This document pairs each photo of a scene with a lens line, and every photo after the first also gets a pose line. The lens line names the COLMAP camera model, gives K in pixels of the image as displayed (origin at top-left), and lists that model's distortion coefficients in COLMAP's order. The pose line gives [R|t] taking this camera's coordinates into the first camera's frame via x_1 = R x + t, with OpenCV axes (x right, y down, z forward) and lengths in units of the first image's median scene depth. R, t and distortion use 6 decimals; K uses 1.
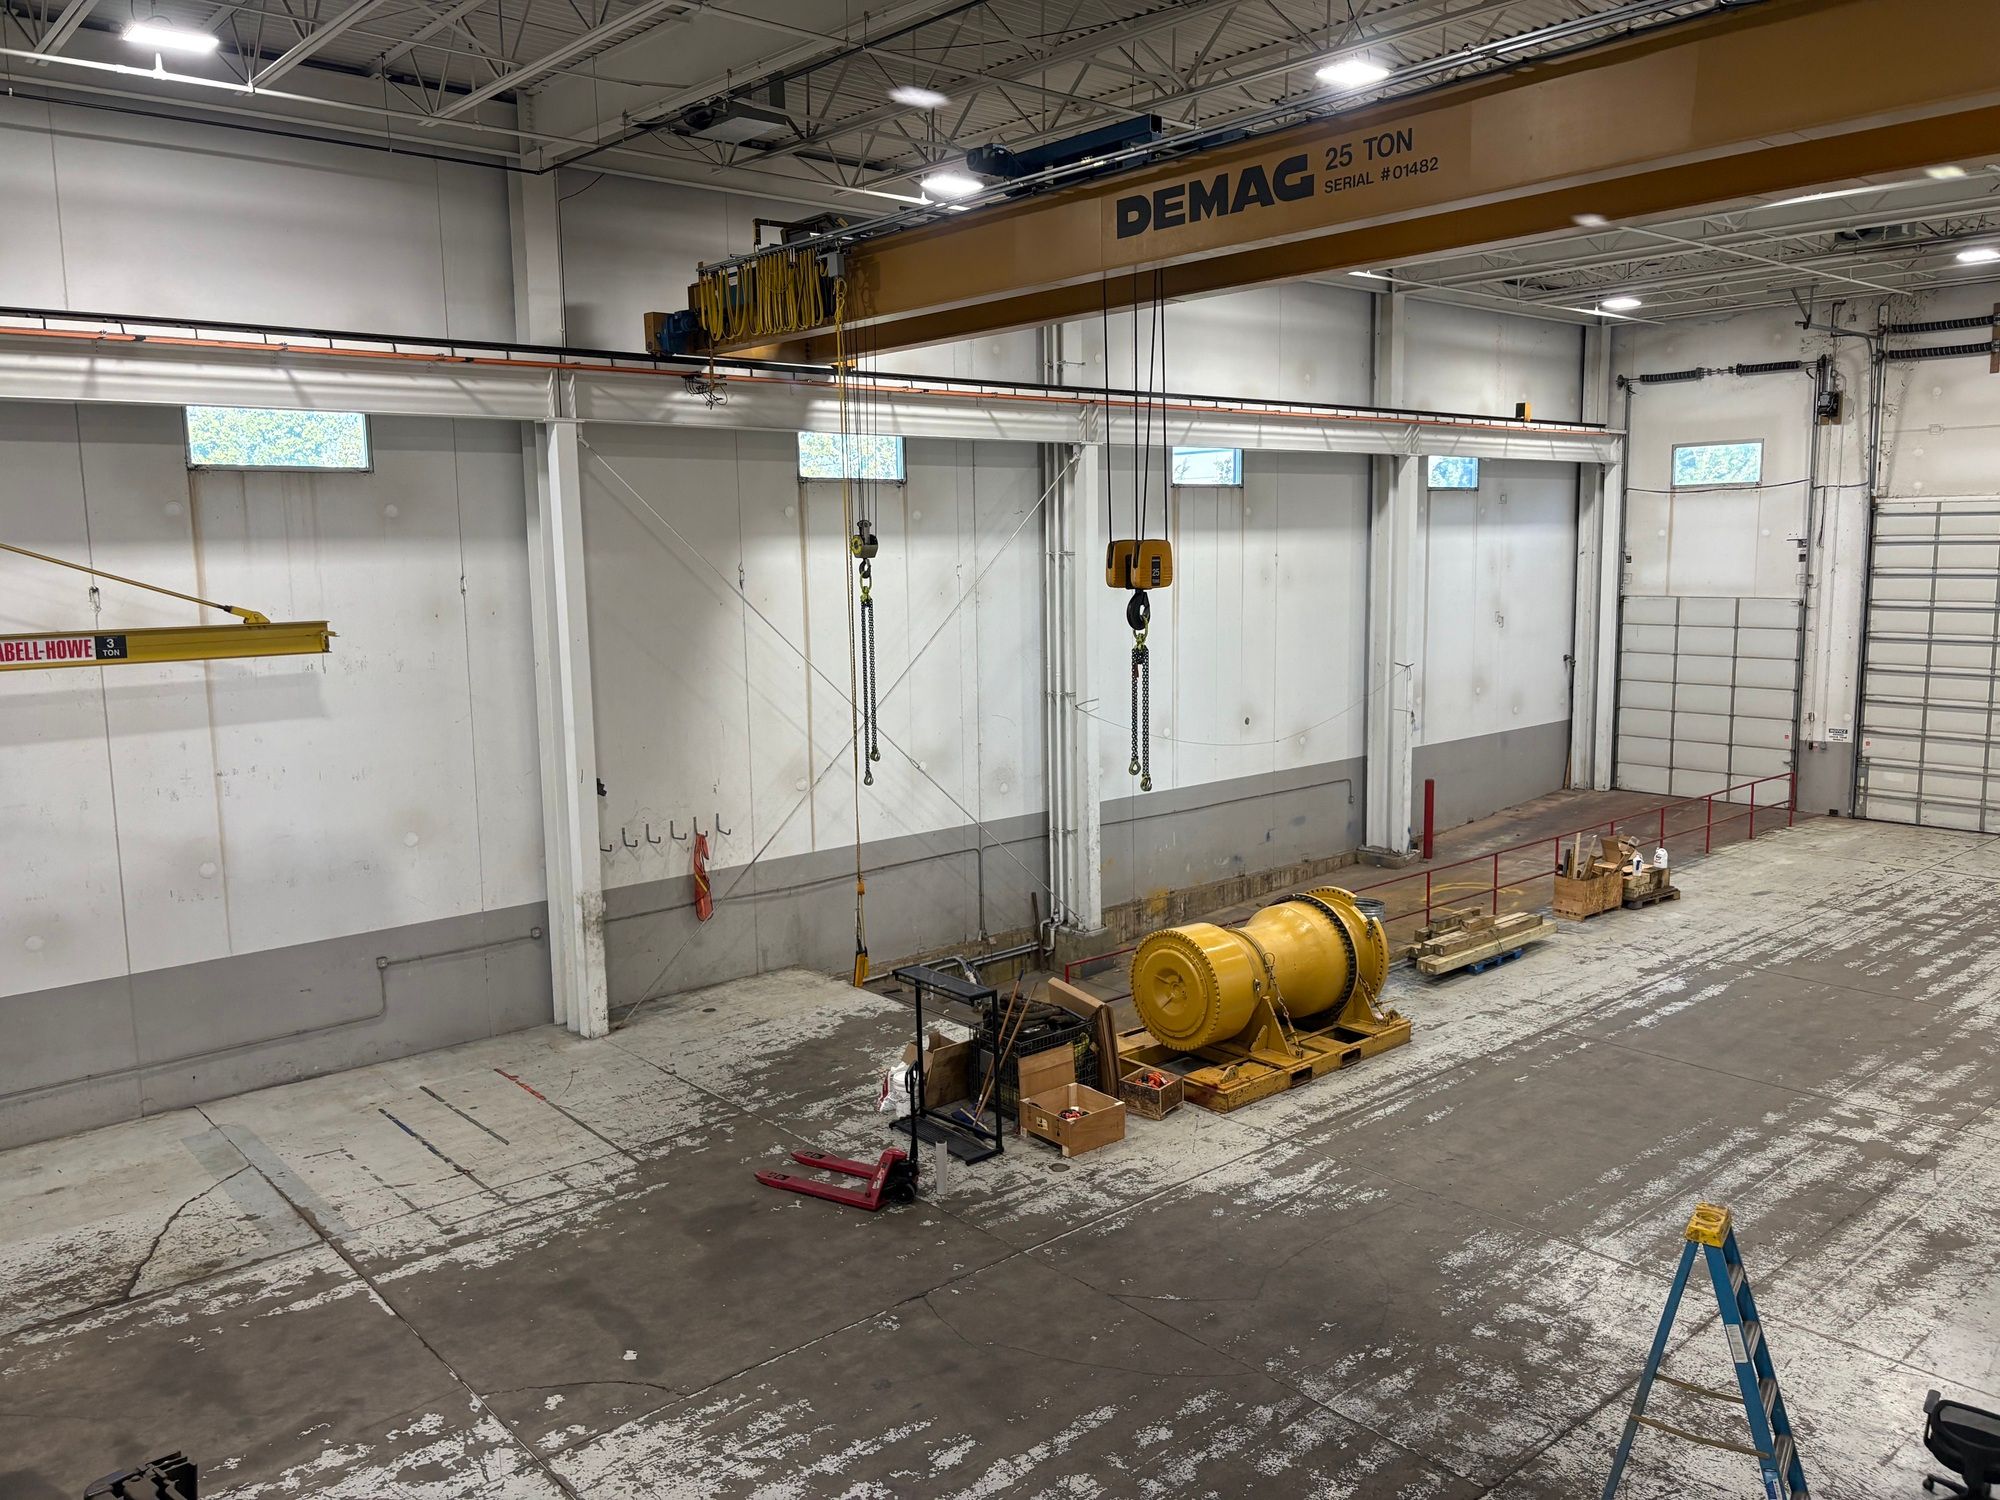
lens RADIAL K [[1519.5, 0, 996.0], [0, 1519.5, 717.3], [0, 0, 1]] dist [0.128625, -0.156876]
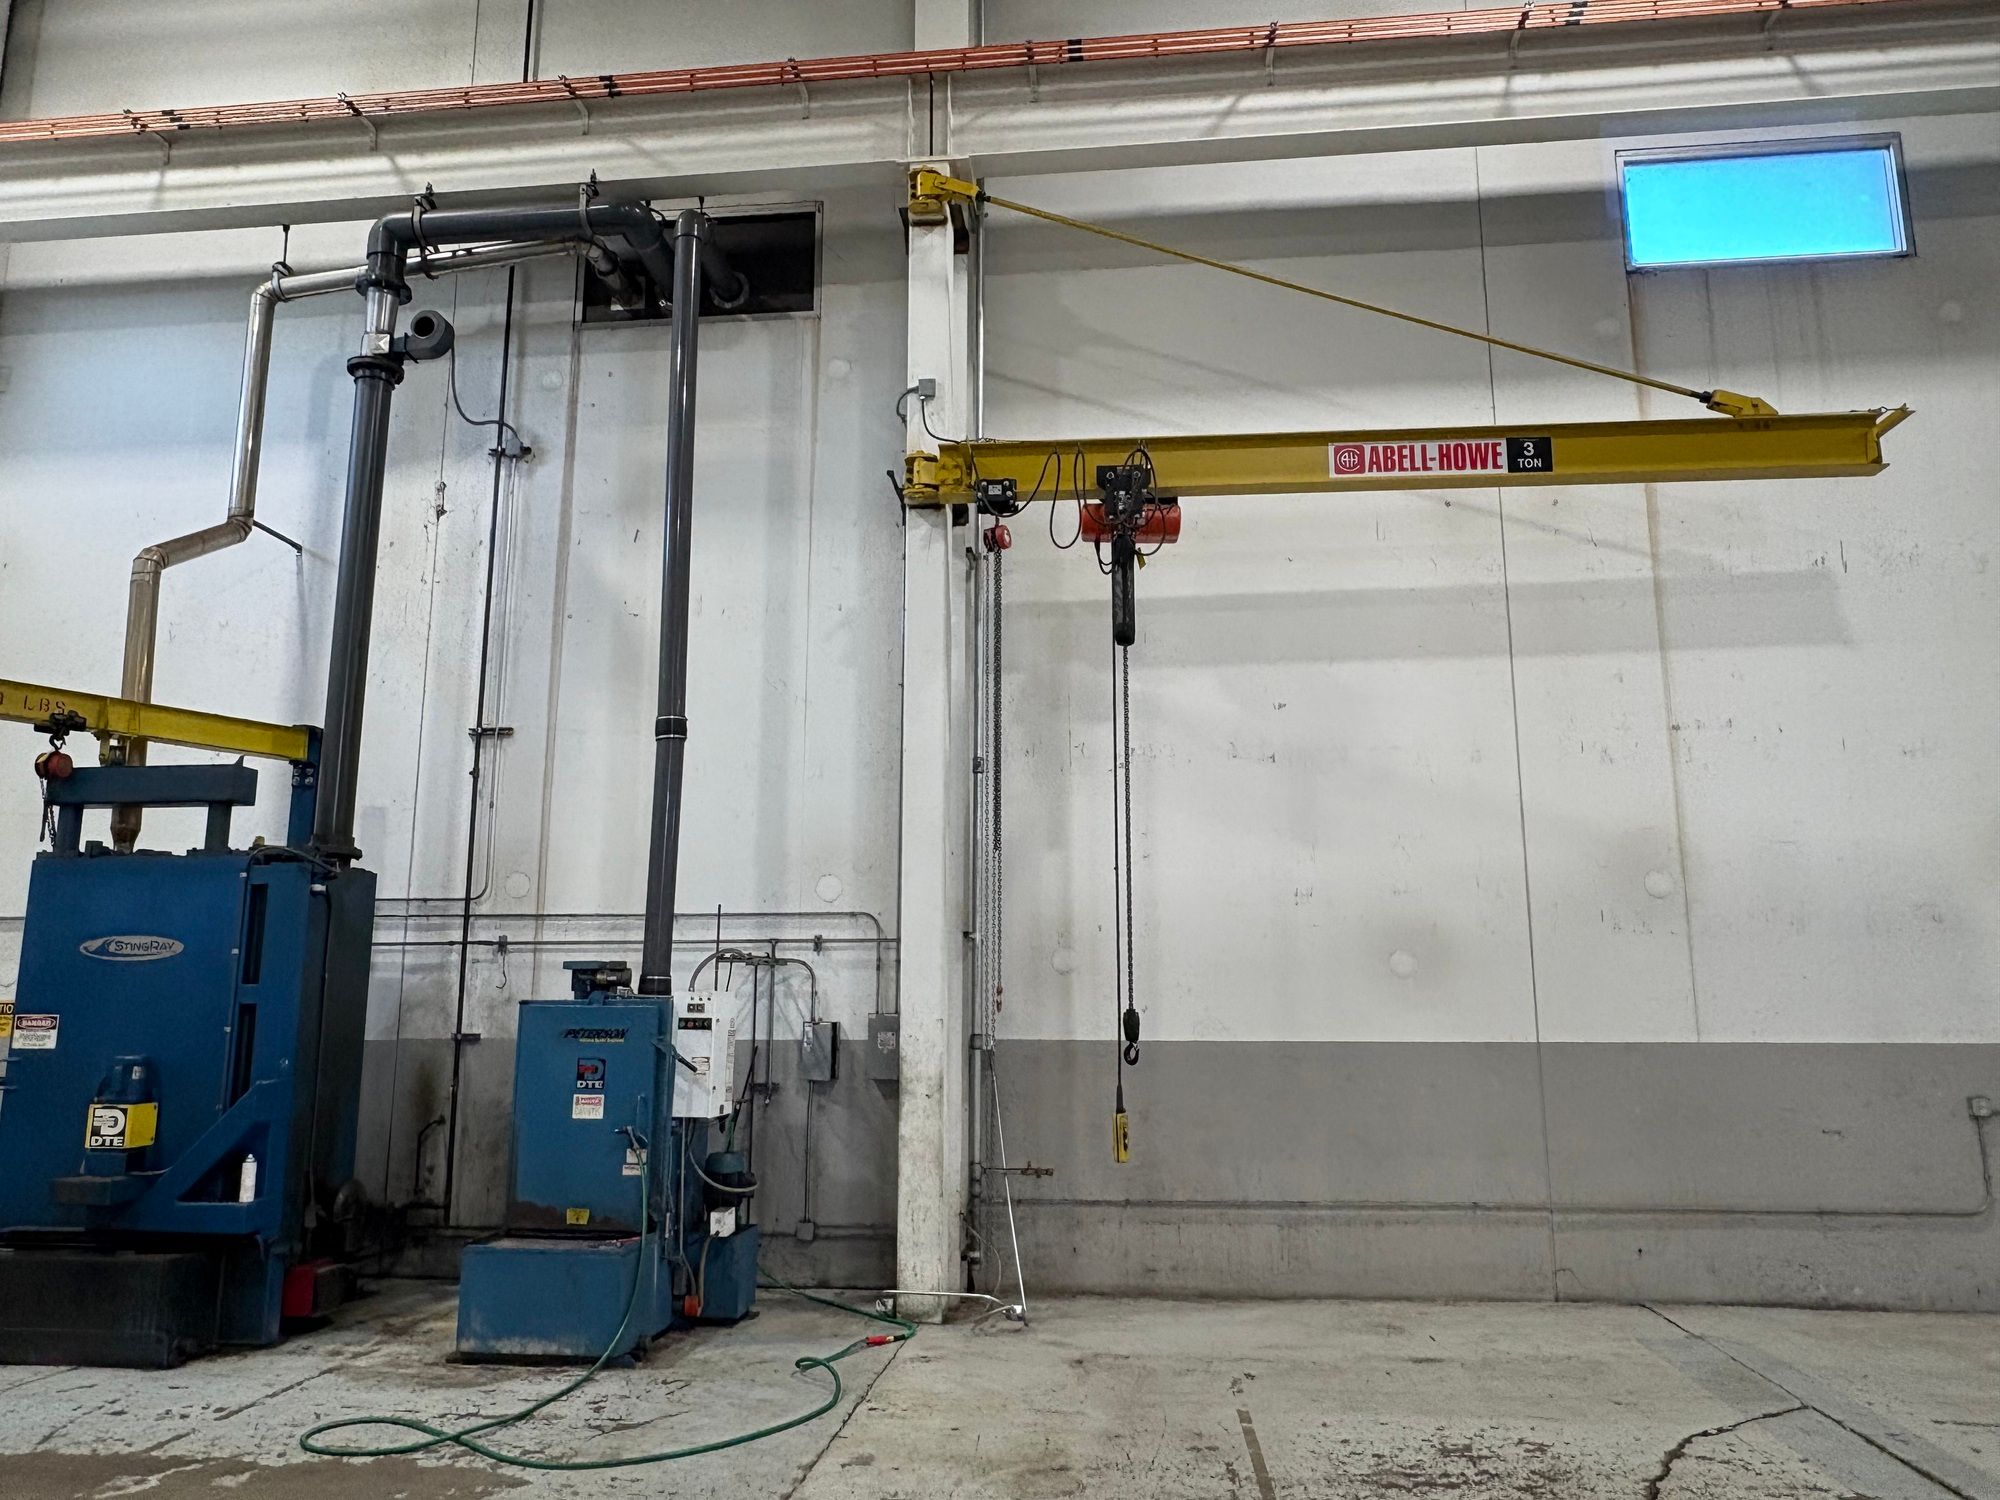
lens RADIAL K [[1357.2, 0, 1000.0], [0, 1357.2, 750.0], [0, 0, 1]] dist [0.006027, -0.001206]
pose [[0.687418, -0.112780, -0.717452, -0.309299], [-0.105616, 0.961844, -0.252392, 0.212870], [0.718542, 0.249273, 0.649277, 0.480293]]
